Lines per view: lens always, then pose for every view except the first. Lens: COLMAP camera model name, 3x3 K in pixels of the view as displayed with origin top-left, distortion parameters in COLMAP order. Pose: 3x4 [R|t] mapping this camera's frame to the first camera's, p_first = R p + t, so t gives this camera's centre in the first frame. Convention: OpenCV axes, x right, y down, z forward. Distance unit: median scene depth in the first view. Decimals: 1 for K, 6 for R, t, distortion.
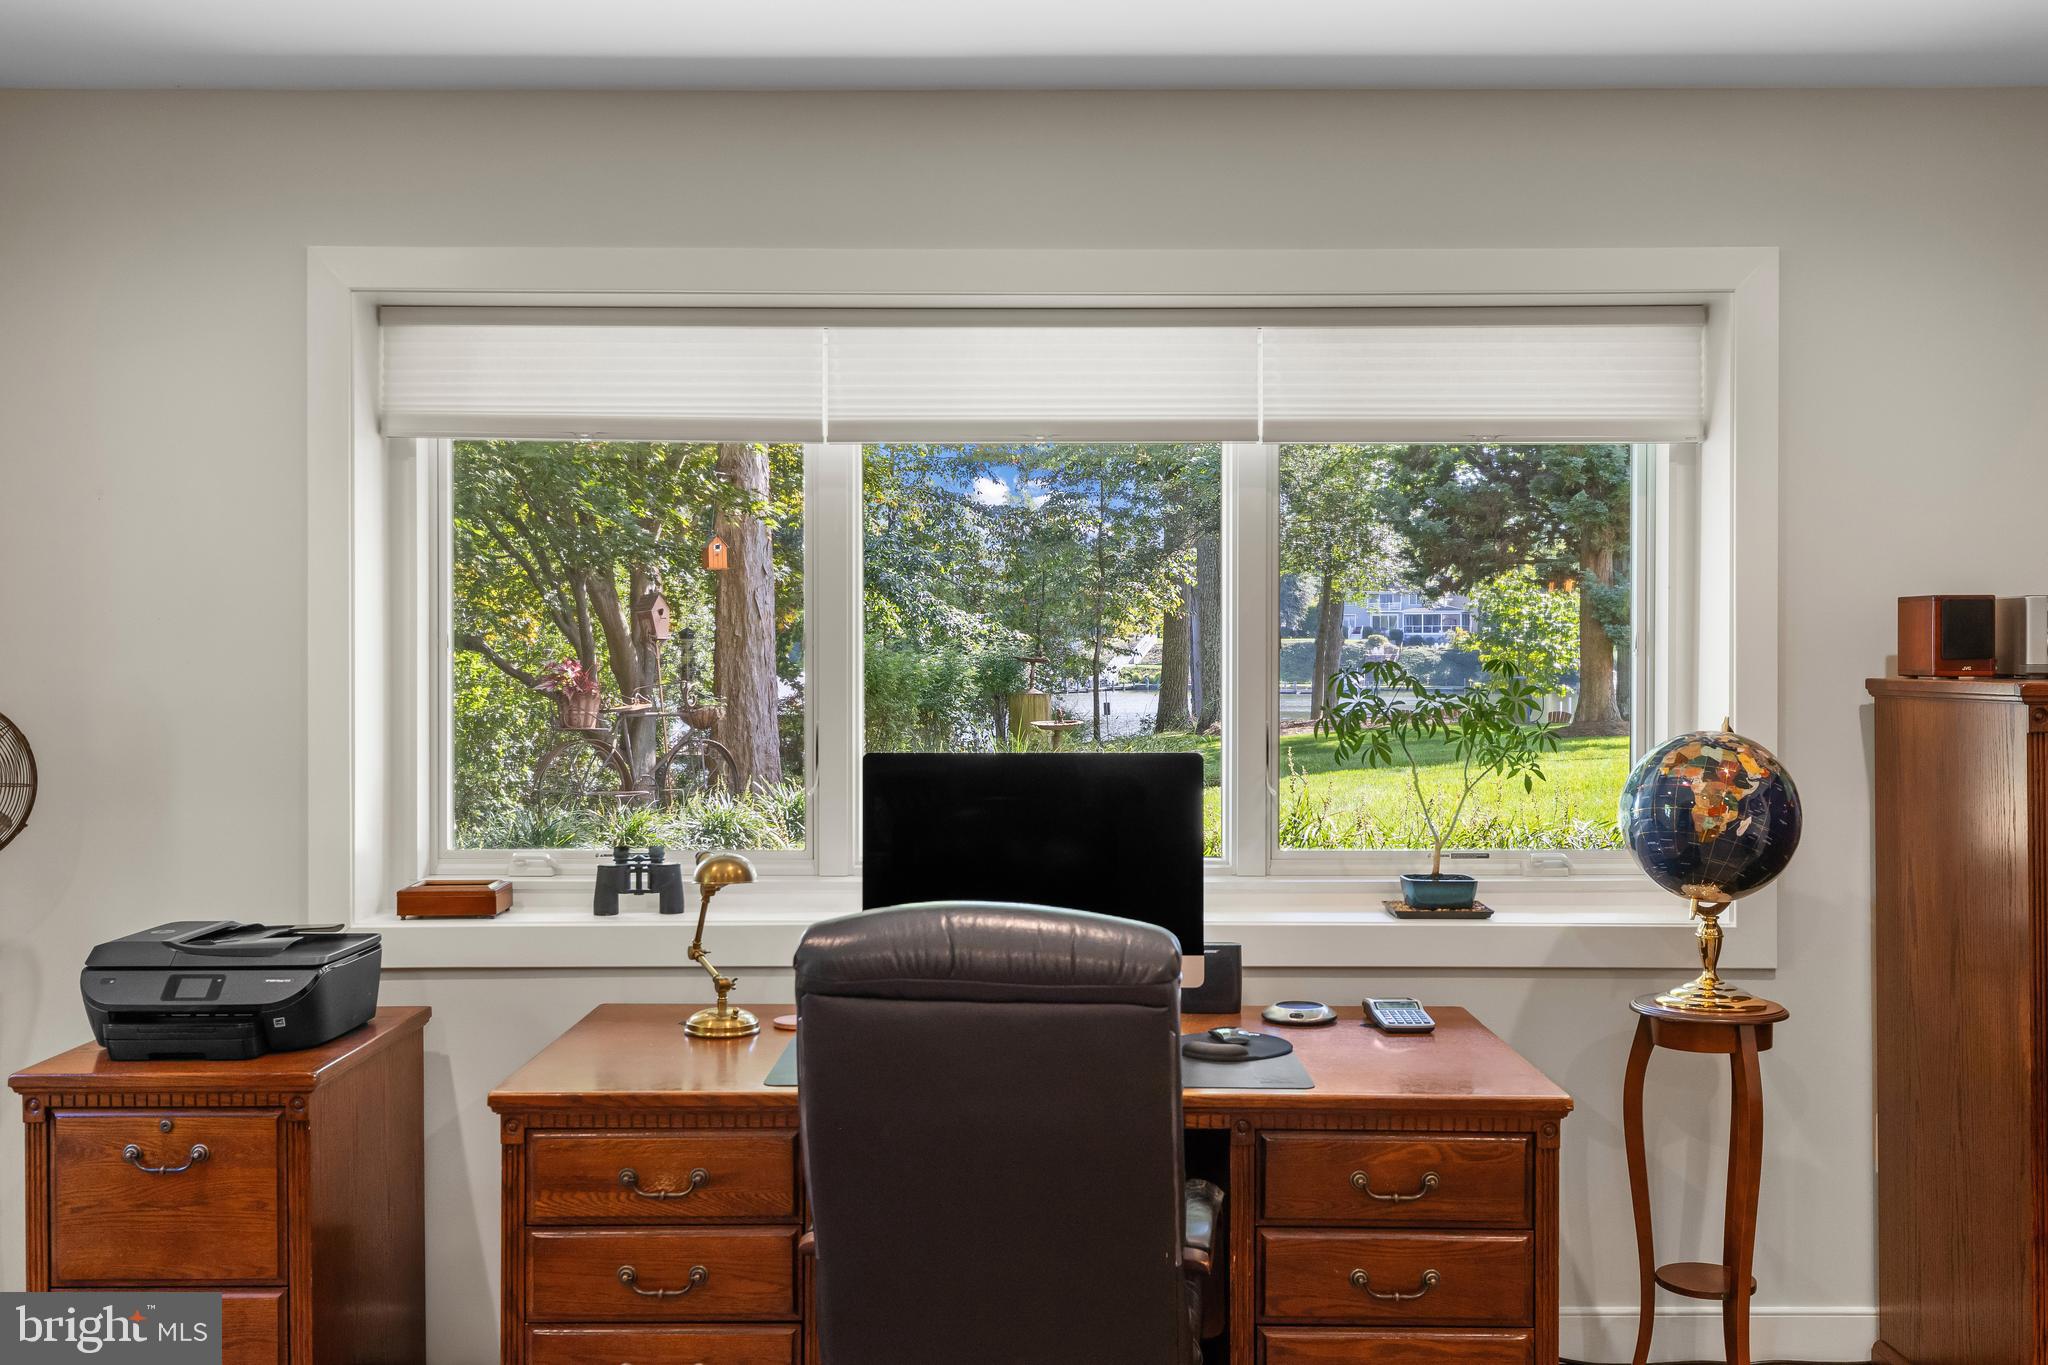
lens RADIAL K [[1958.2, 0, 1029.8], [0, 1958.2, 676.3], [0, 0, 1]] dist [0.010305, 0.000000]
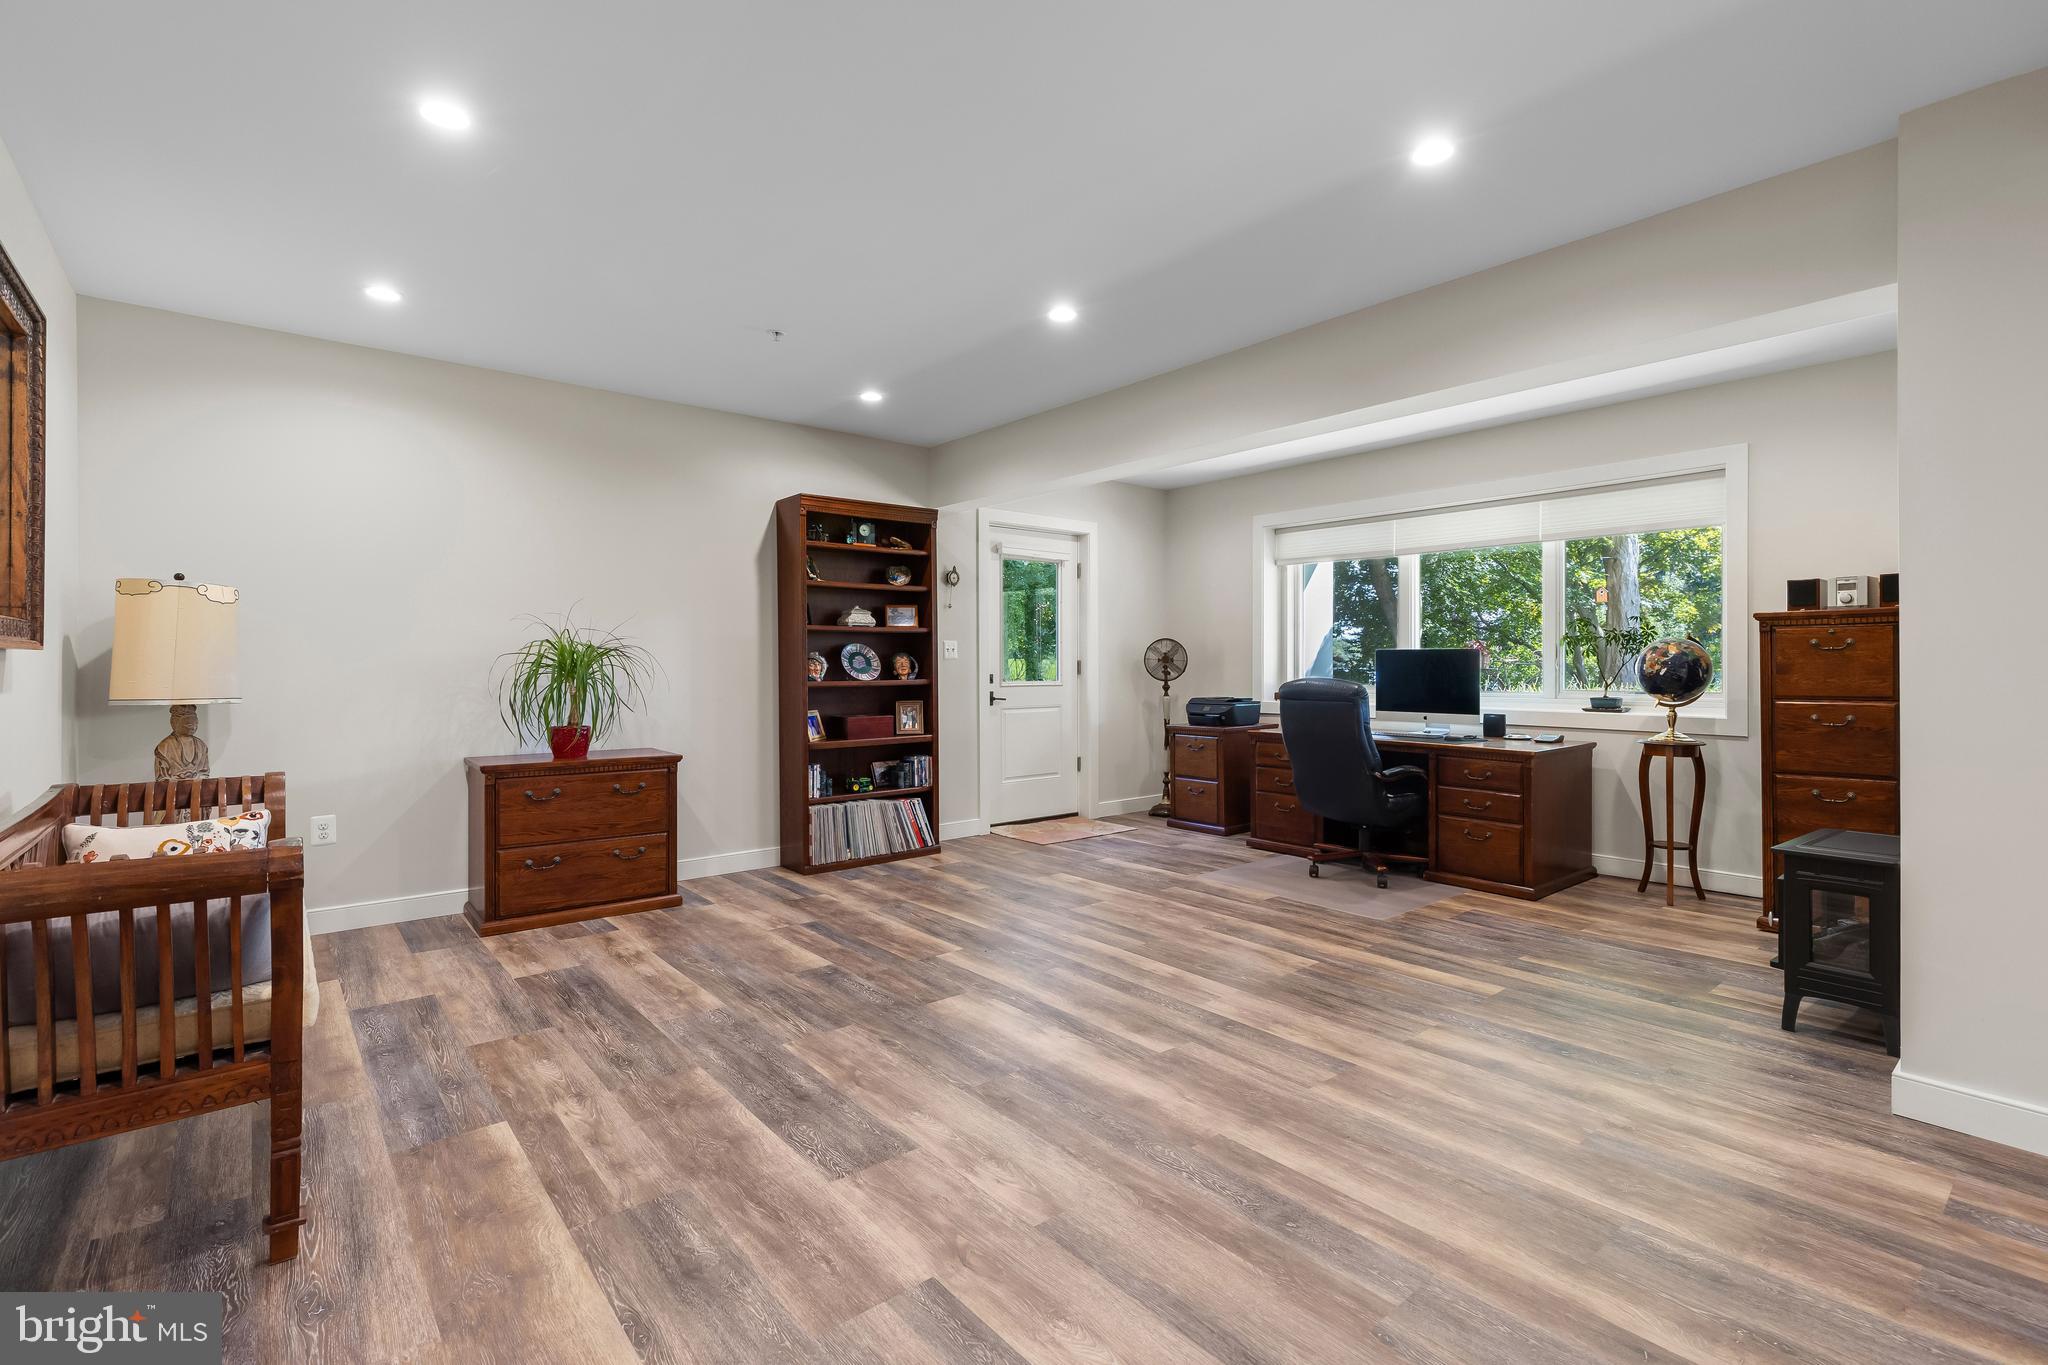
lens RADIAL K [[921.6, 0, 1030.2], [0, 921.6, 672.3], [0, 0, 1]] dist [0.007046, -0.003023]
pose [[0.641980, 0.007426, -0.766685, 0.739923], [-0.005431, 0.999972, 0.005139, 0.072135], [0.766702, 0.000865, 0.642002, -0.460890]]
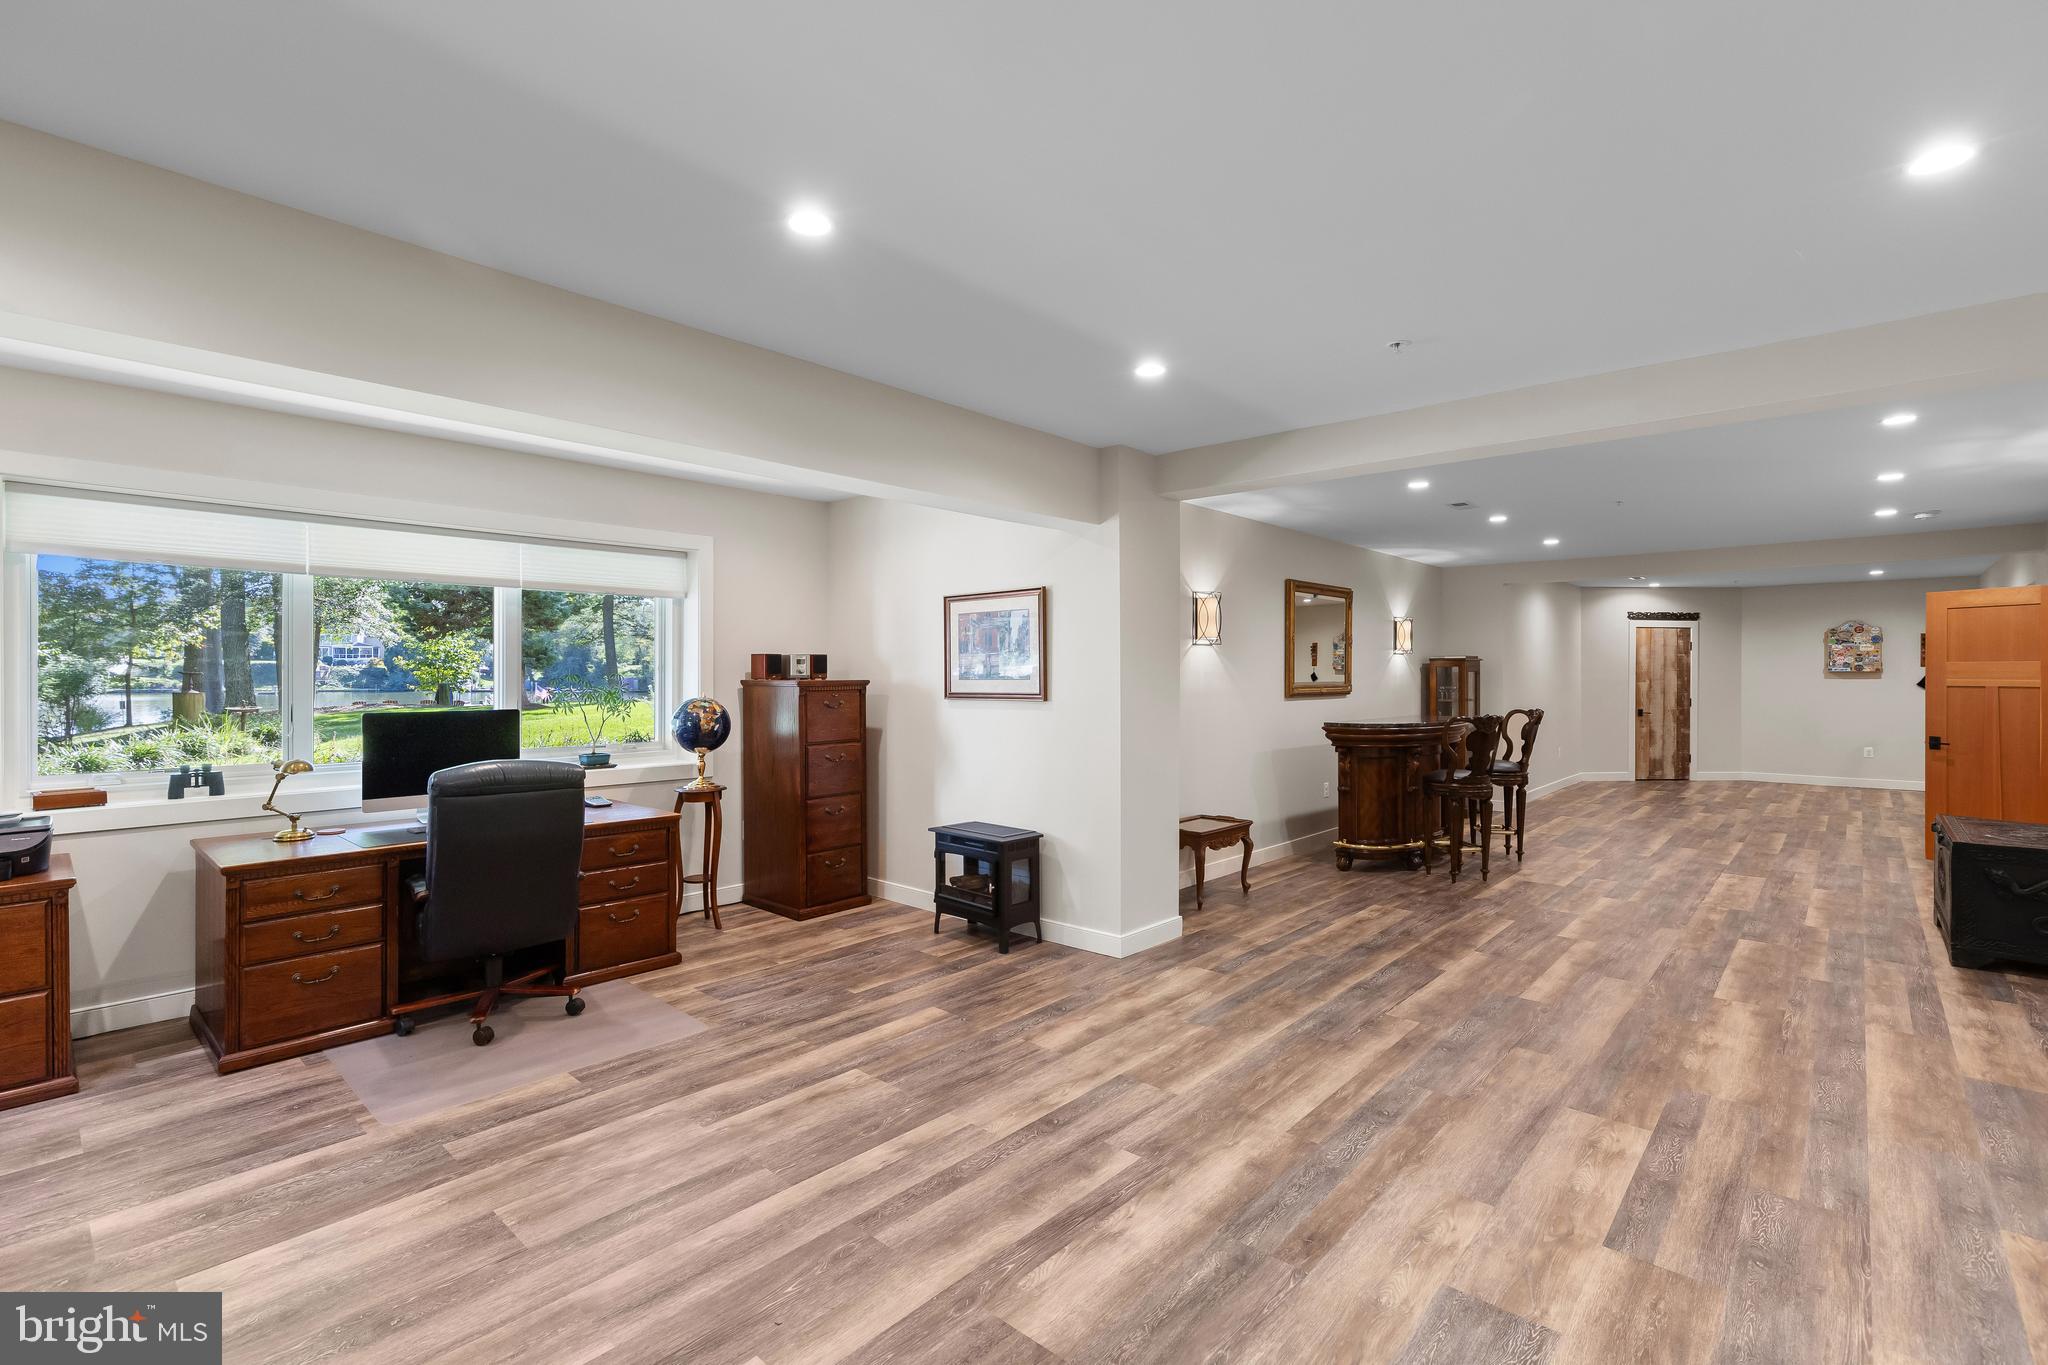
lens RADIAL K [[921.6, 0, 1024.8], [0, 921.6, 679.1], [0, 0, 1]] dist [0.007046, -0.003023]
pose [[0.671302, -0.003292, 0.741177, -0.370154], [0.005409, 0.999985, -0.000458, 0.003213], [-0.741164, 0.004316, 0.671310, -0.325694]]
